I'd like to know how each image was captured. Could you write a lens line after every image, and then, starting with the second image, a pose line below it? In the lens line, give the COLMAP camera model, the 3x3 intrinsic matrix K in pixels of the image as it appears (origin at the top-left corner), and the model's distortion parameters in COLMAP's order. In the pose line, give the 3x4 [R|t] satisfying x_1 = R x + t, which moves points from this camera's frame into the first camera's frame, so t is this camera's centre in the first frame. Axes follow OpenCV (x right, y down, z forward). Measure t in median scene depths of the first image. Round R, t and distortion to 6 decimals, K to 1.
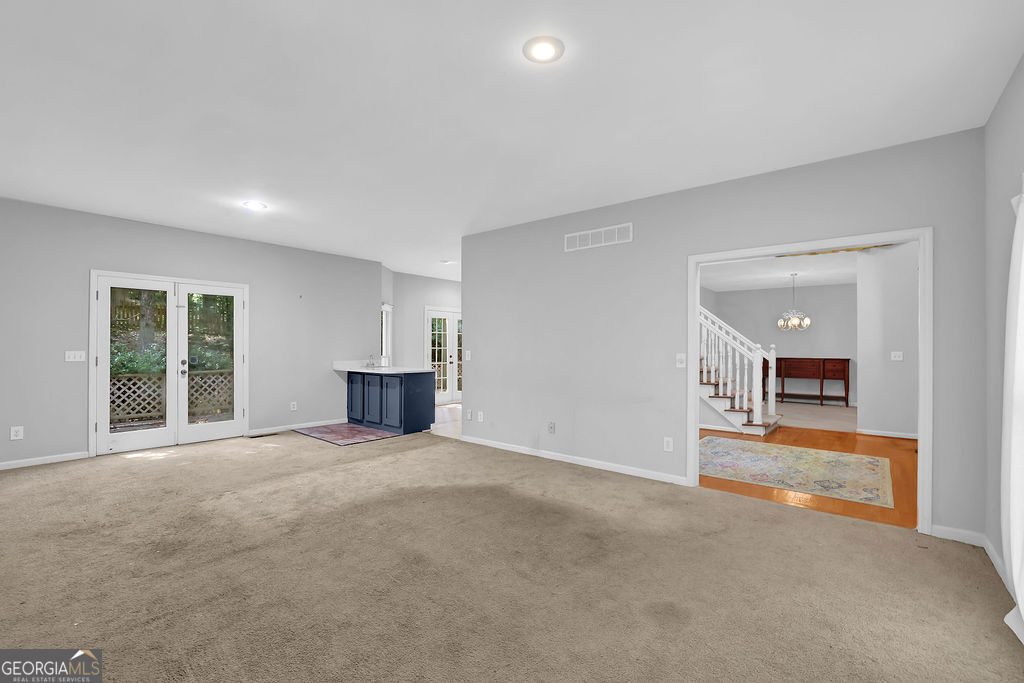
lens RADIAL K [[459.2, 0, 513.9], [0, 459.2, 343.5], [0, 0, 1]] dist [-0.029160, 0.002772]
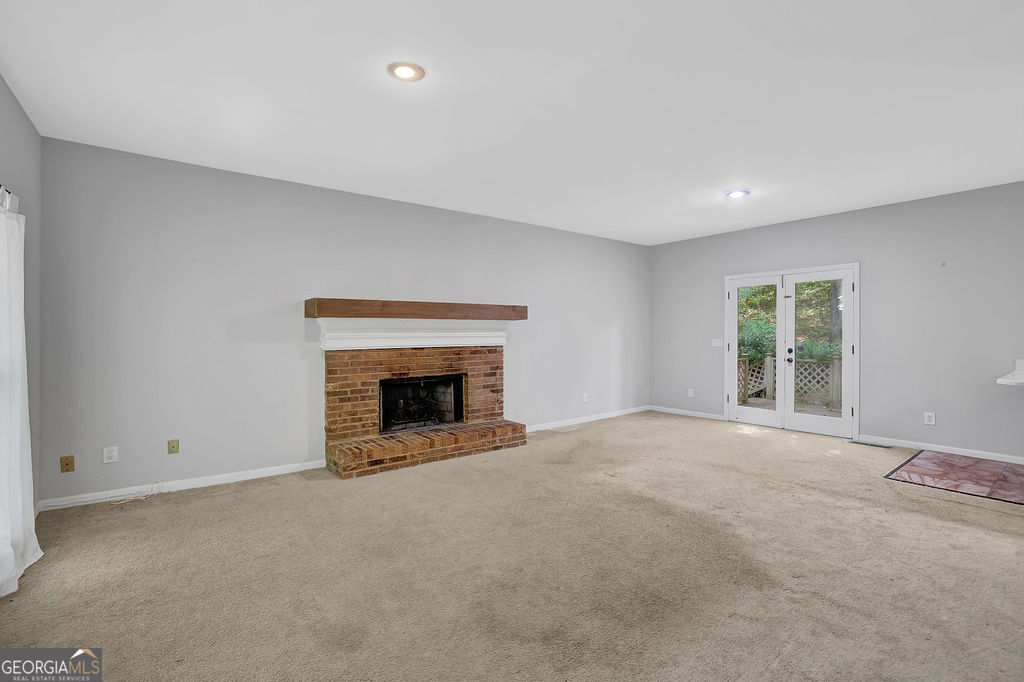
lens RADIAL K [[459.2, 0, 490.4], [0, 459.2, 333.5], [0, 0, 1]] dist [-0.029160, 0.002772]
pose [[-0.244520, -0.002225, -0.969642, 0.441261], [0.005367, 0.999979, -0.003648, 0.002499], [0.969629, -0.006096, -0.244503, 0.586855]]
